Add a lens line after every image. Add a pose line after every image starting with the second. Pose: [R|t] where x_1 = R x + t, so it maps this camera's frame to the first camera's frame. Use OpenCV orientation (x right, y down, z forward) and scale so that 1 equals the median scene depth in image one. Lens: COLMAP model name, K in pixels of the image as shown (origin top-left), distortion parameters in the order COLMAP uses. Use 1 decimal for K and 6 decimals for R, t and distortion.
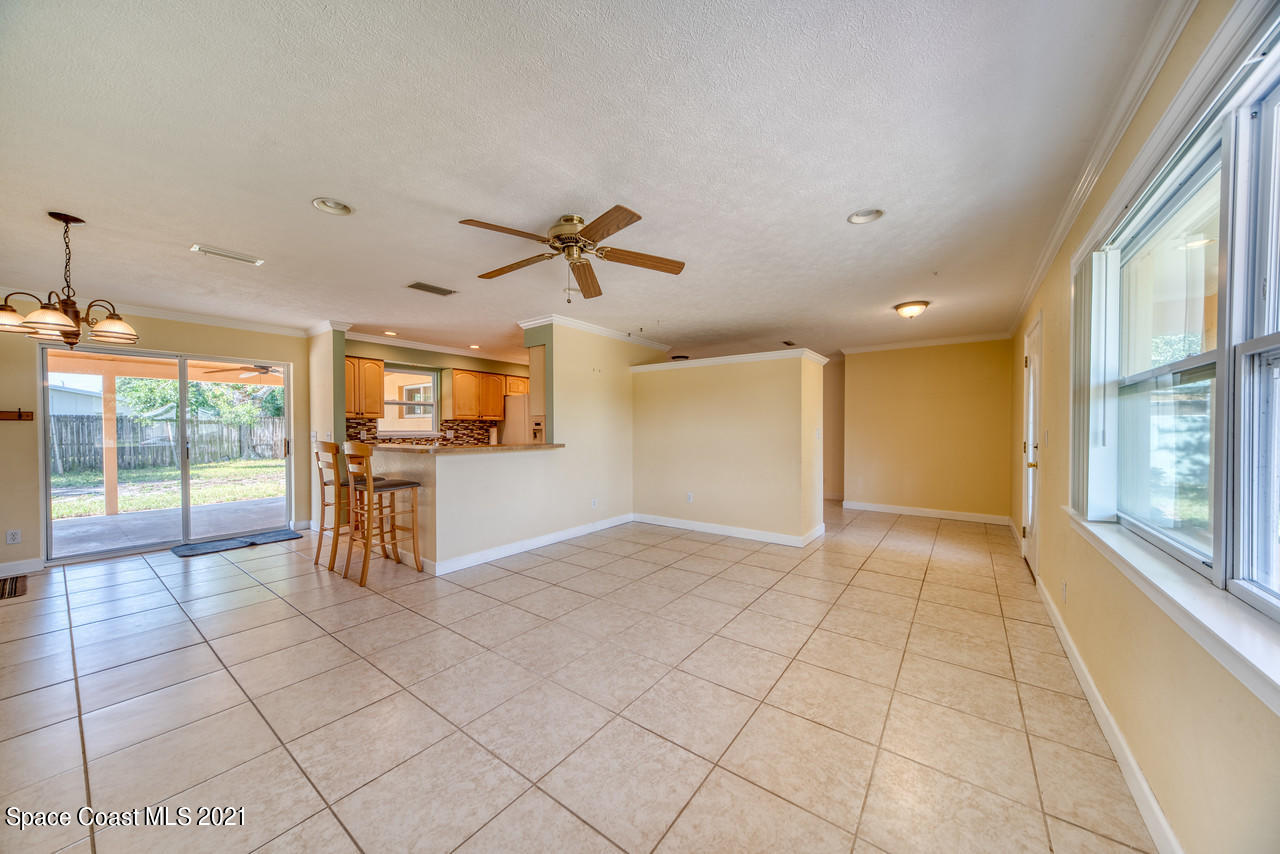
lens RADIAL K [[441.9, 0, 630.6], [0, 441.9, 432.8], [0, 0, 1]] dist [0.000613, 0.002994]
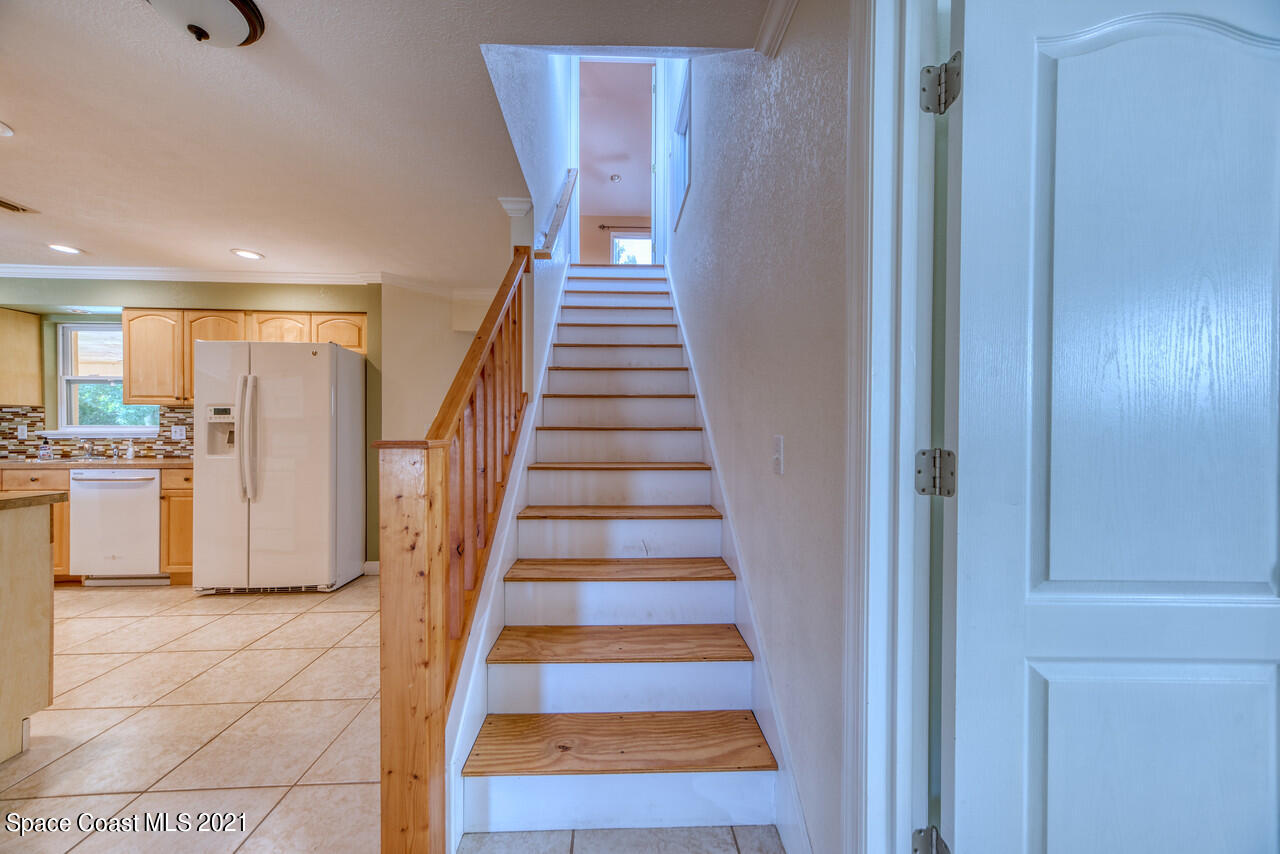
lens RADIAL K [[441.9, 0, 630.6], [0, 441.9, 432.8], [0, 0, 1]] dist [0.000613, 0.002994]
pose [[0.627136, 0.010312, -0.778842, 0.367631], [-0.011638, 0.999925, 0.003869, -0.005520], [0.778823, 0.006638, 0.627209, 1.059611]]
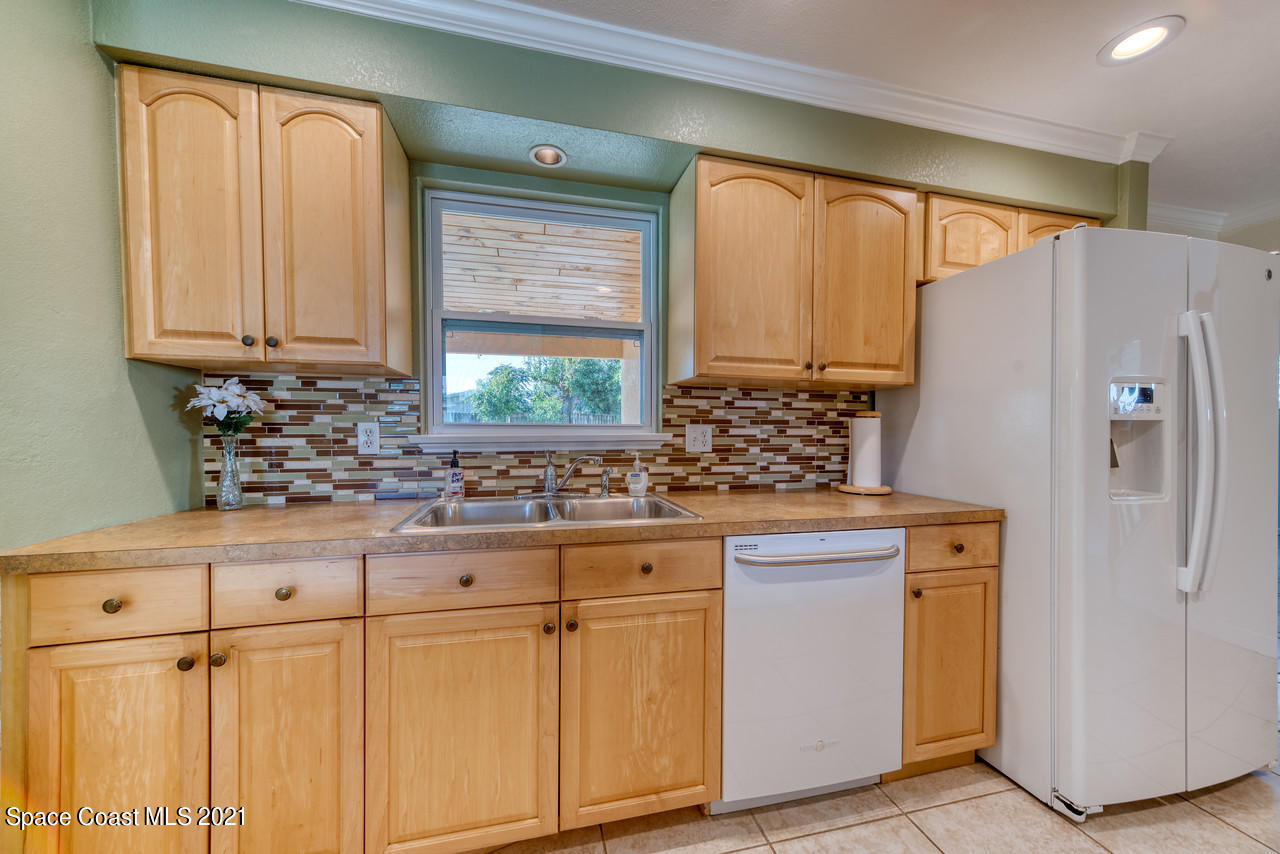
lens RADIAL K [[464.5, 0, 638.1], [0, 464.5, 436.5], [0, 0, 1]] dist [-0.000486, 0.002880]
pose [[0.772635, 0.022399, -0.634455, -0.250310], [-0.015161, 0.999743, 0.016832, -0.002687], [0.634669, -0.003386, 0.772776, 0.735945]]
